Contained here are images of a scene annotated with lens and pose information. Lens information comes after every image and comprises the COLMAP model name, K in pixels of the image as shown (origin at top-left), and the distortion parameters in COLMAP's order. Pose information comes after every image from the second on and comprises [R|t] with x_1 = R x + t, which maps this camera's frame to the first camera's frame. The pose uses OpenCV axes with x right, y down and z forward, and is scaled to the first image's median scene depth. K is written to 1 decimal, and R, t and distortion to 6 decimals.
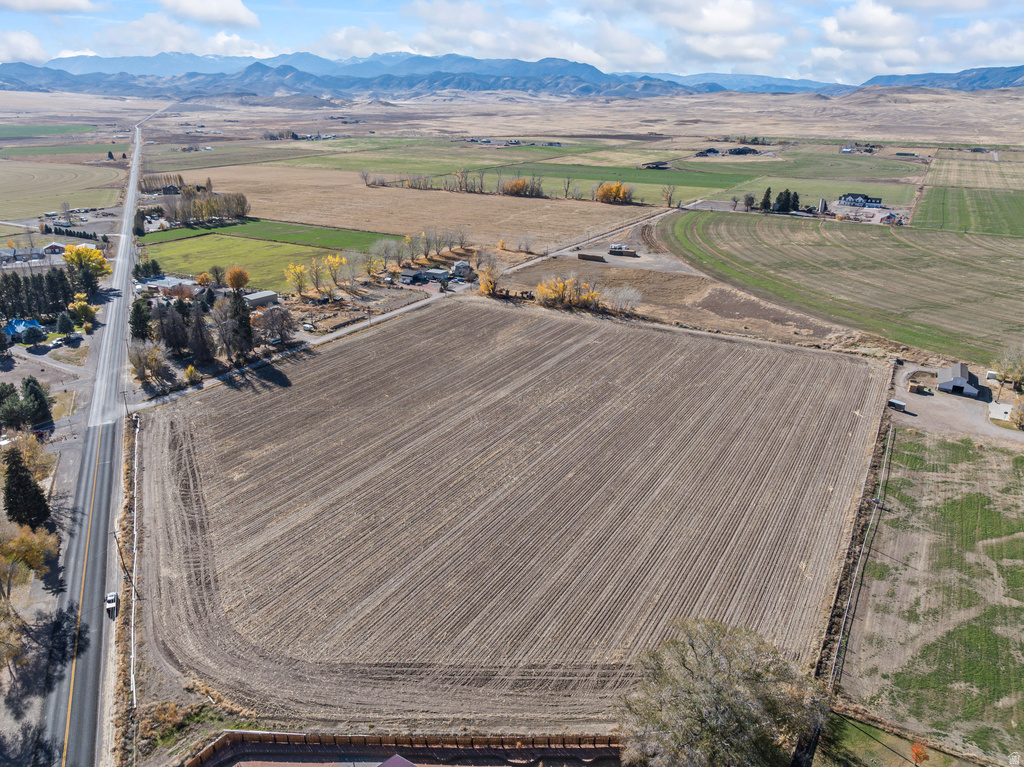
lens RADIAL K [[720.8, 0, 517.0], [0, 720.8, 378.8], [0, 0, 1]] dist [-0.047795, 0.017740]
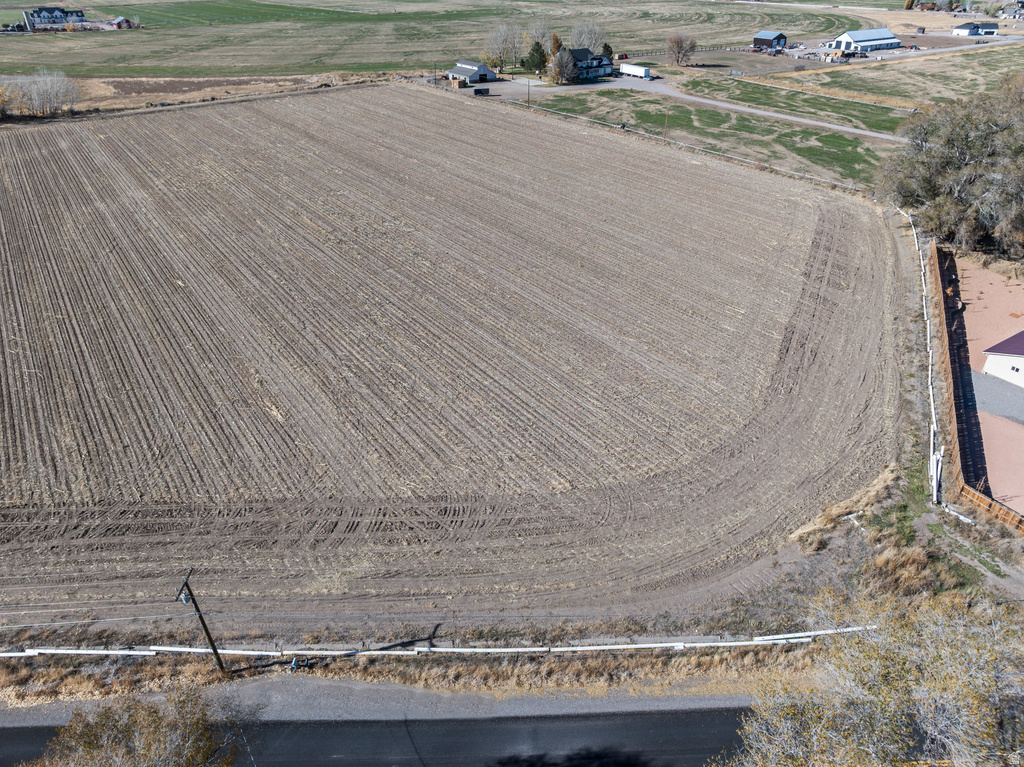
lens RADIAL K [[720.8, 0, 517.0], [0, 720.8, 378.8], [0, 0, 1]] dist [-0.047795, 0.017740]
pose [[0.417889, -0.468595, 0.778324, -0.532844], [0.334192, 0.875934, 0.347931, 0.071038], [-0.844799, 0.114713, 0.522643, 0.565608]]
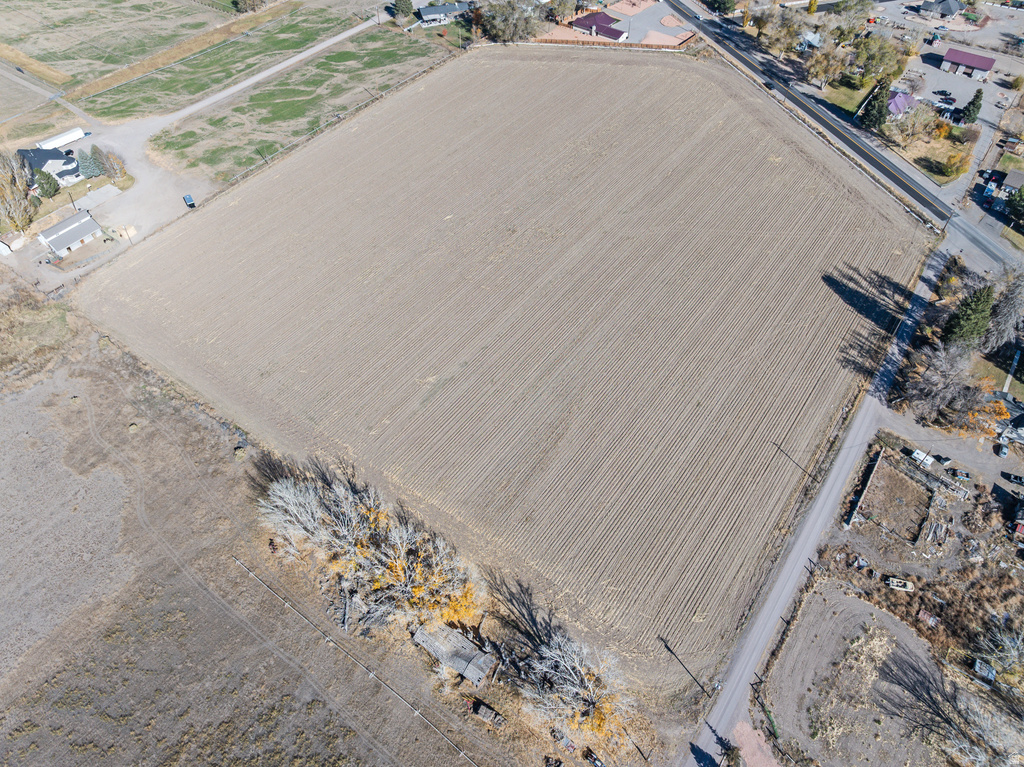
lens RADIAL K [[720.8, 0, 517.0], [0, 720.8, 378.8], [0, 0, 1]] dist [-0.047795, 0.017740]
pose [[-0.995246, -0.073938, 0.063395, -0.021376], [0.033788, 0.348373, 0.936747, -0.990352], [-0.091347, 0.934435, -0.344218, 1.875445]]
